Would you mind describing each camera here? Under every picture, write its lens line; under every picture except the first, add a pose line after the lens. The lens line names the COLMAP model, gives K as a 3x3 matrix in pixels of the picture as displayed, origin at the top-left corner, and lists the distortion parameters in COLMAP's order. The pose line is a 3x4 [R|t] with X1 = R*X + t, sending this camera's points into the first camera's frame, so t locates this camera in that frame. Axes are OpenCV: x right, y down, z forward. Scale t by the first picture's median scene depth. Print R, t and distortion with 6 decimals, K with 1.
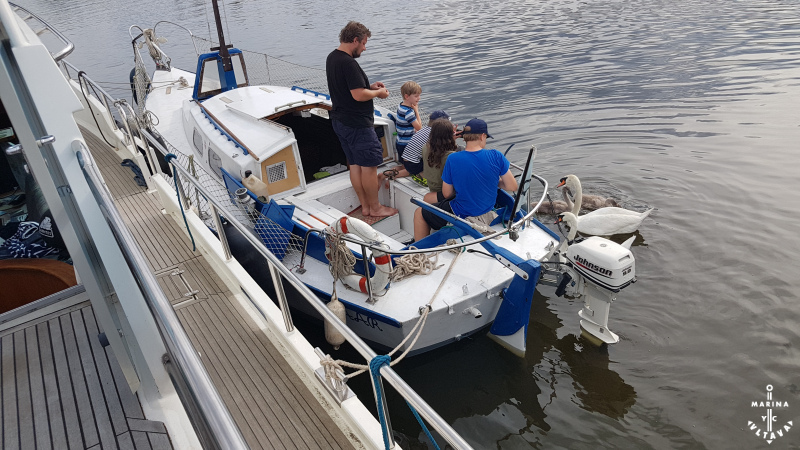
lens RADIAL K [[591.1, 0, 400.0], [0, 591.1, 225.0], [0, 0, 1]] dist [0.002605, 0.000104]
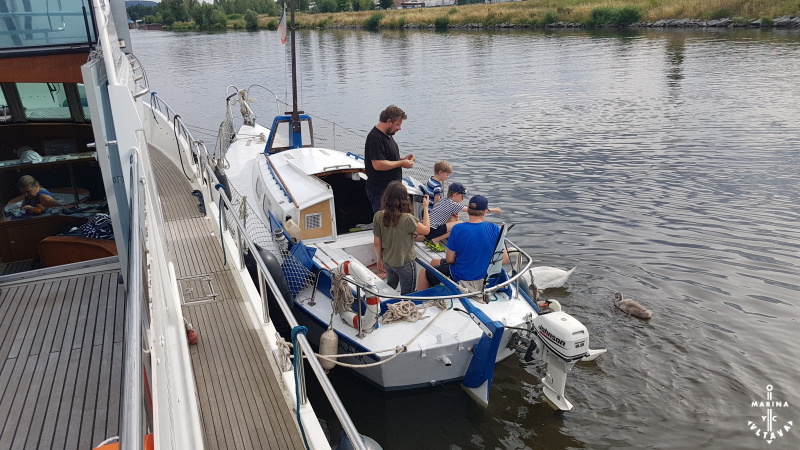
lens RADIAL K [[605.5, 0, 400.0], [0, 605.5, 225.0], [0, 0, 1]] dist [-0.008089, -0.001383]
pose [[0.980106, 0.141532, -0.139146, 0.146282], [-0.158073, 0.980588, -0.116020, 0.035274], [0.120024, 0.135707, 0.983452, -0.180085]]
